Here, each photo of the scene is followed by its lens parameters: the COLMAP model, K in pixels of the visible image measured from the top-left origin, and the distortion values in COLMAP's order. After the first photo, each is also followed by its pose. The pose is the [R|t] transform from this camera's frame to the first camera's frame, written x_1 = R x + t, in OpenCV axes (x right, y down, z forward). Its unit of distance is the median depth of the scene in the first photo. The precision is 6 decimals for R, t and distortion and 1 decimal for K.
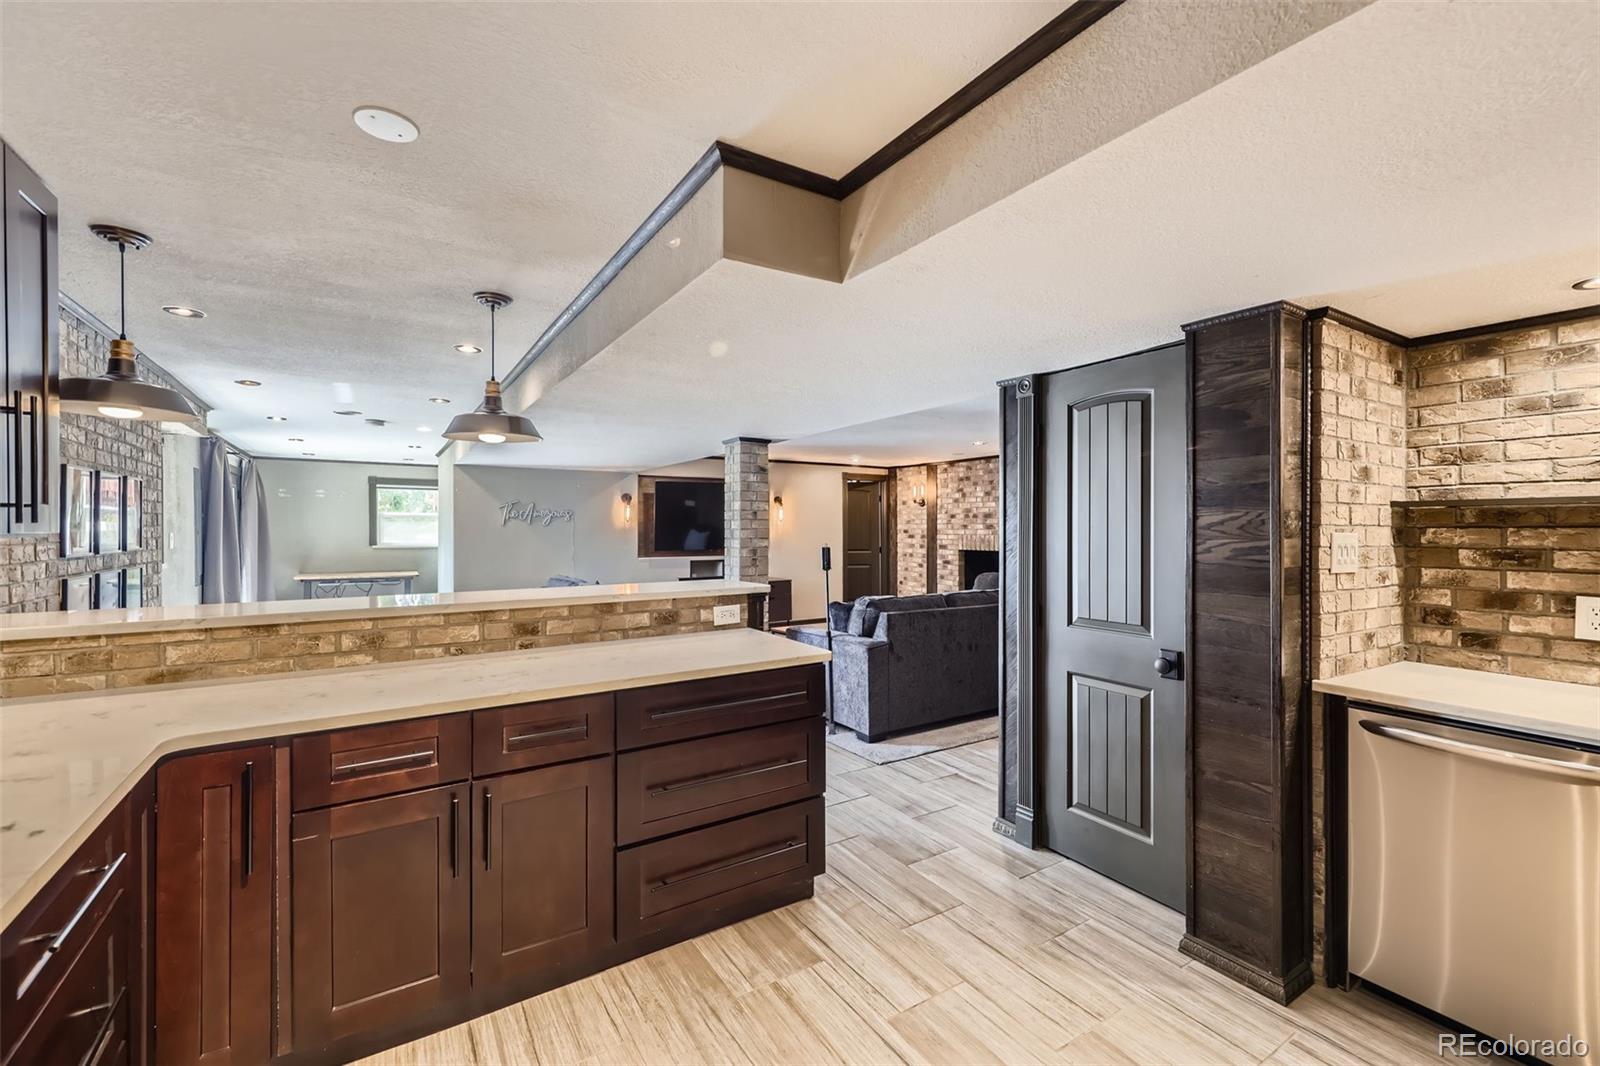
lens RADIAL K [[680.4, 0, 794.3], [0, 680.4, 525.4], [0, 0, 1]] dist [0.001453, 0.000104]
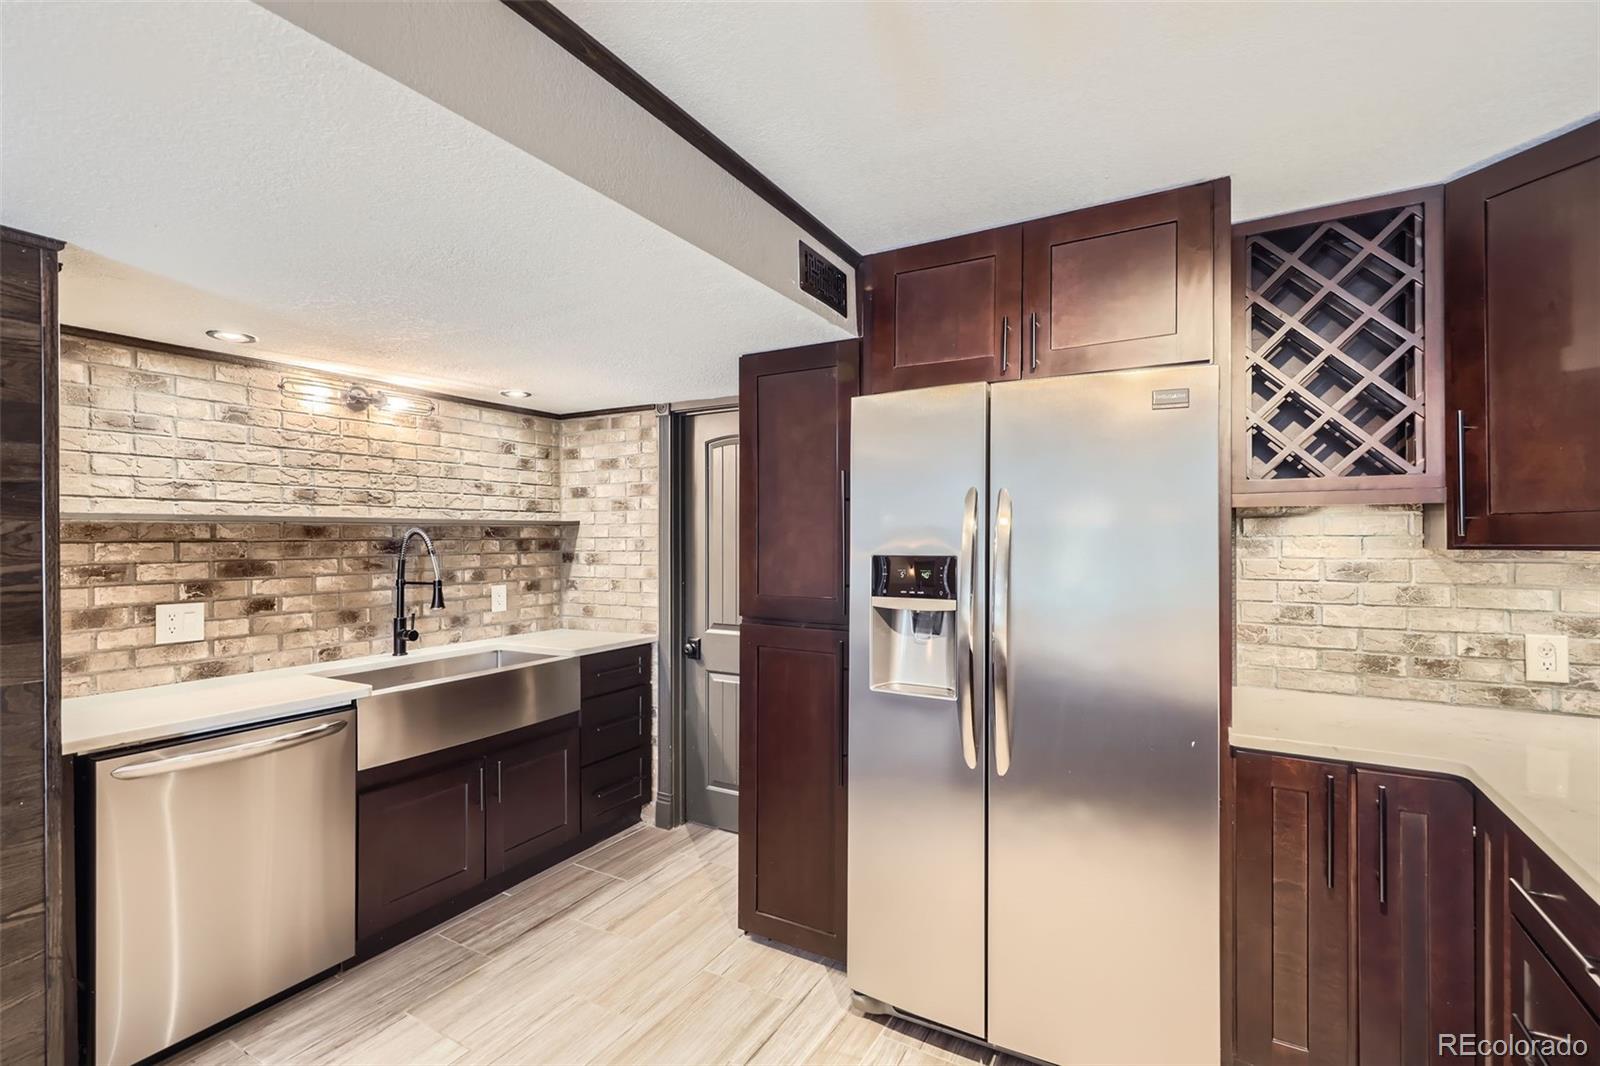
lens RADIAL K [[715.2, 0, 794.1], [0, 715.2, 536.1], [0, 0, 1]] dist [-0.001811, -0.000082]
pose [[-0.463670, 0.000847, 0.886007, -0.323913], [0.005313, 0.999984, 0.001825, -0.003096], [-0.885992, 0.005553, -0.463667, 0.610303]]
